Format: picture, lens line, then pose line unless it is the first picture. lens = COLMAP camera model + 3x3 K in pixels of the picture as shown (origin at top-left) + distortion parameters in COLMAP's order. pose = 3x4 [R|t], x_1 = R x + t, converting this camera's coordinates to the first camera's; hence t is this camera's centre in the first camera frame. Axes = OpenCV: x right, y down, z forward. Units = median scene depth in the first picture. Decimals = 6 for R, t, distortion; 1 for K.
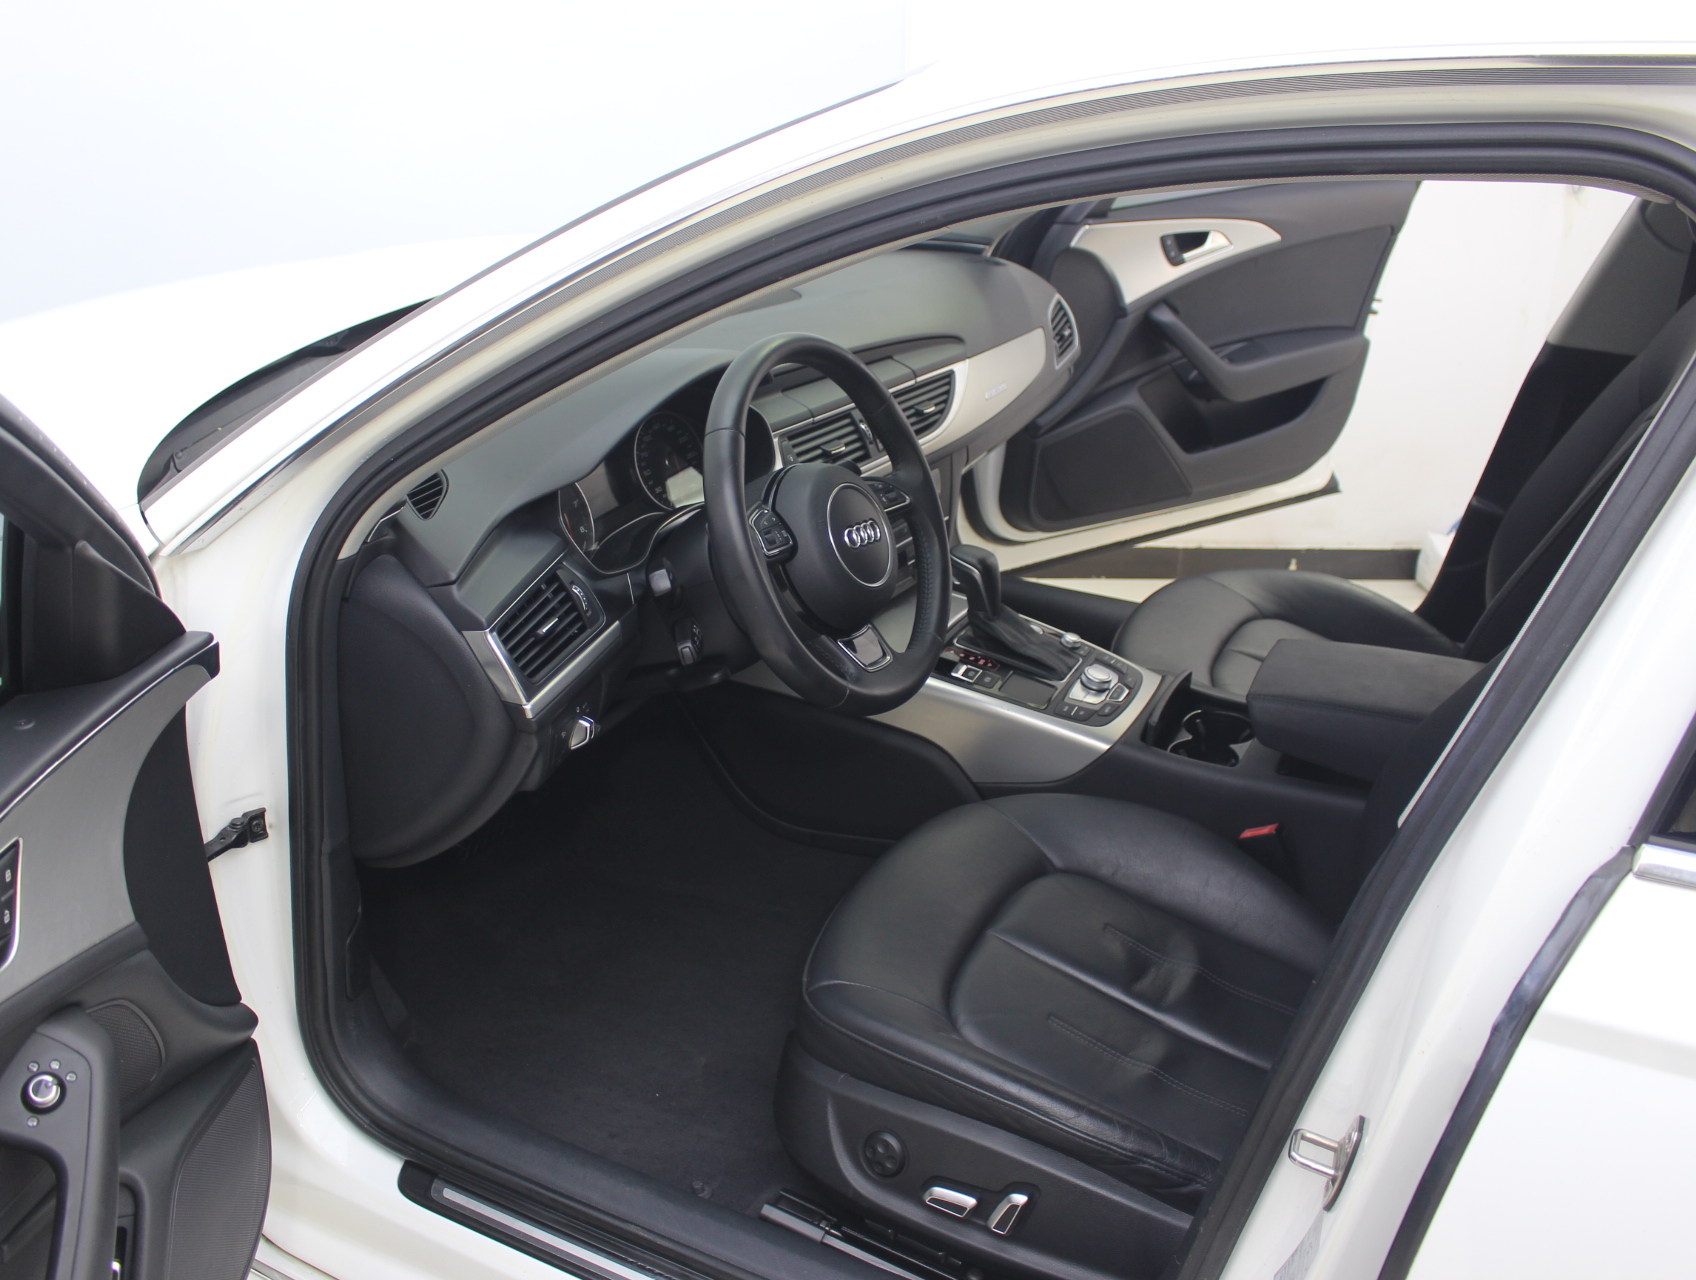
lens RADIAL K [[1625.1, 0, 848.0], [0, 1625.1, 640.0], [0, 0, 1]] dist [-0.169485, 0.166181]
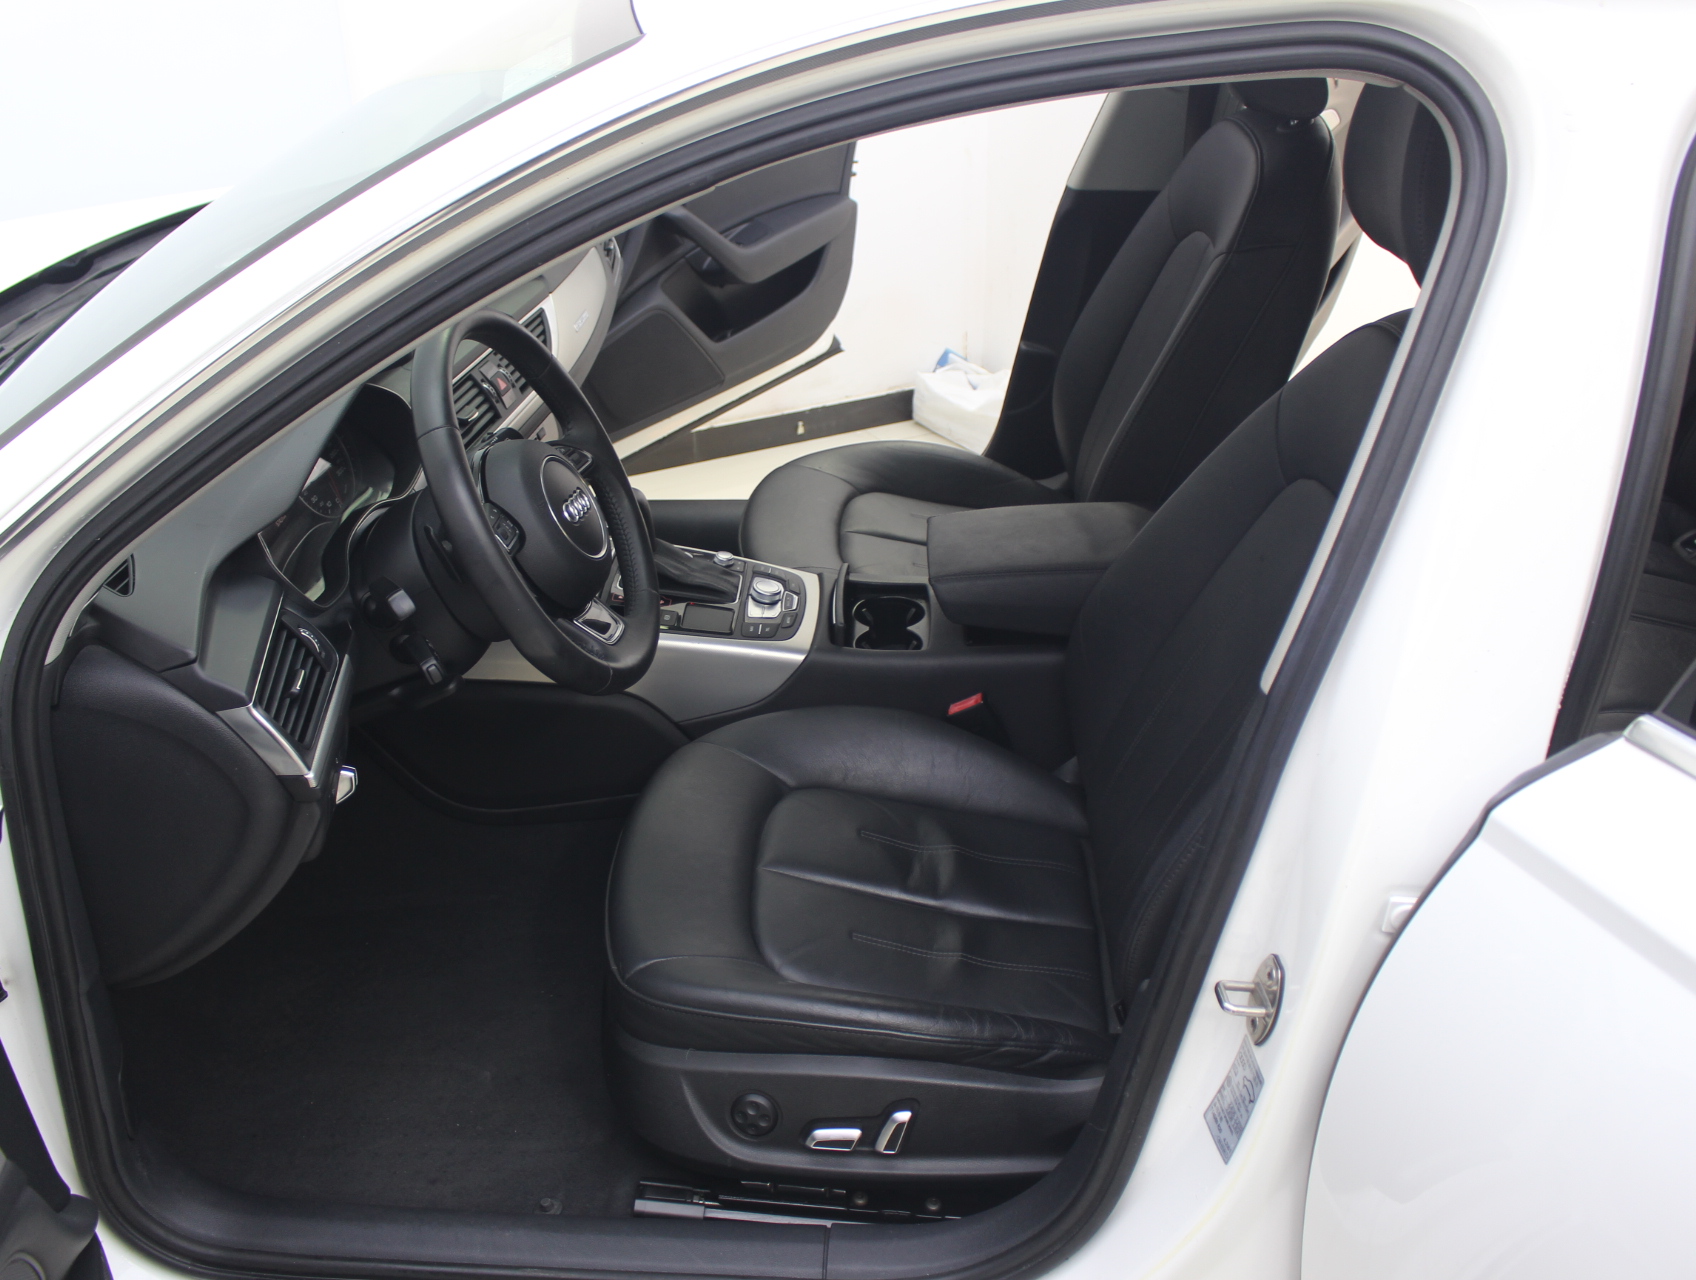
lens RADIAL K [[1609.0, 0, 848.0], [0, 1609.0, 640.0], [0, 0, 1]] dist [-0.165590, 0.144413]
pose [[0.910336, -0.226967, 0.346085, -0.188012], [0.198010, 0.973149, 0.117362, -0.067017], [-0.363430, -0.038311, 0.930834, 0.066449]]
